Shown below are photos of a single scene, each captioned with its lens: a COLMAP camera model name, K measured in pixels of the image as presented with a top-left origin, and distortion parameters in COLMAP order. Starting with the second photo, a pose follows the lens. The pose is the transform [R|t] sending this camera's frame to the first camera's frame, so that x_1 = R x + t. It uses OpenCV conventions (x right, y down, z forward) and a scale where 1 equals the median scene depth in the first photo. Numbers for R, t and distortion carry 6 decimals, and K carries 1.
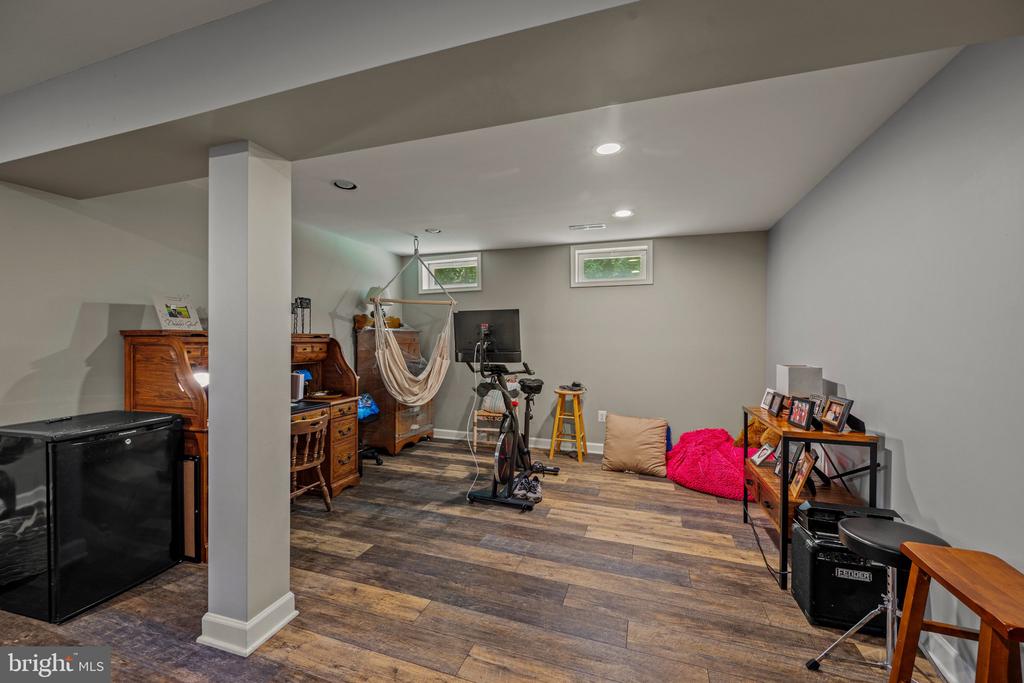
lens RADIAL K [[409.0, 0, 513.3], [0, 409.0, 342.1], [0, 0, 1]] dist [-0.001481, -0.000152]
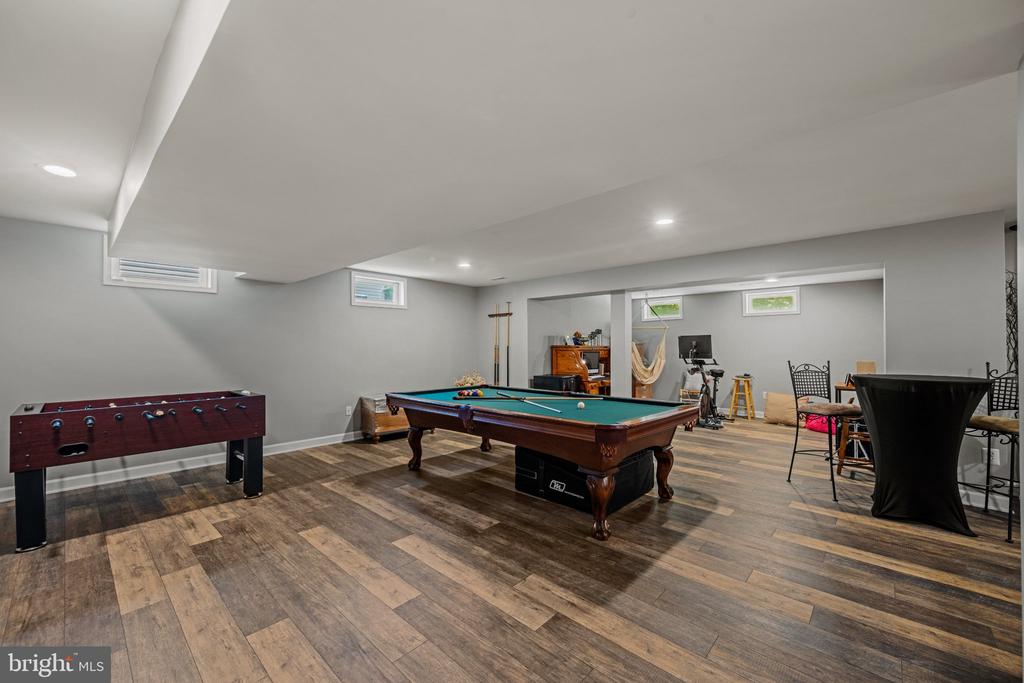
lens RADIAL K [[409.0, 0, 509.5], [0, 409.0, 342.4], [0, 0, 1]] dist [-0.001481, -0.000152]
pose [[0.914011, -0.007991, -0.405610, -0.061910], [-0.000424, 0.999787, -0.020652, 0.005775], [0.405688, 0.019048, 0.913813, -1.056333]]
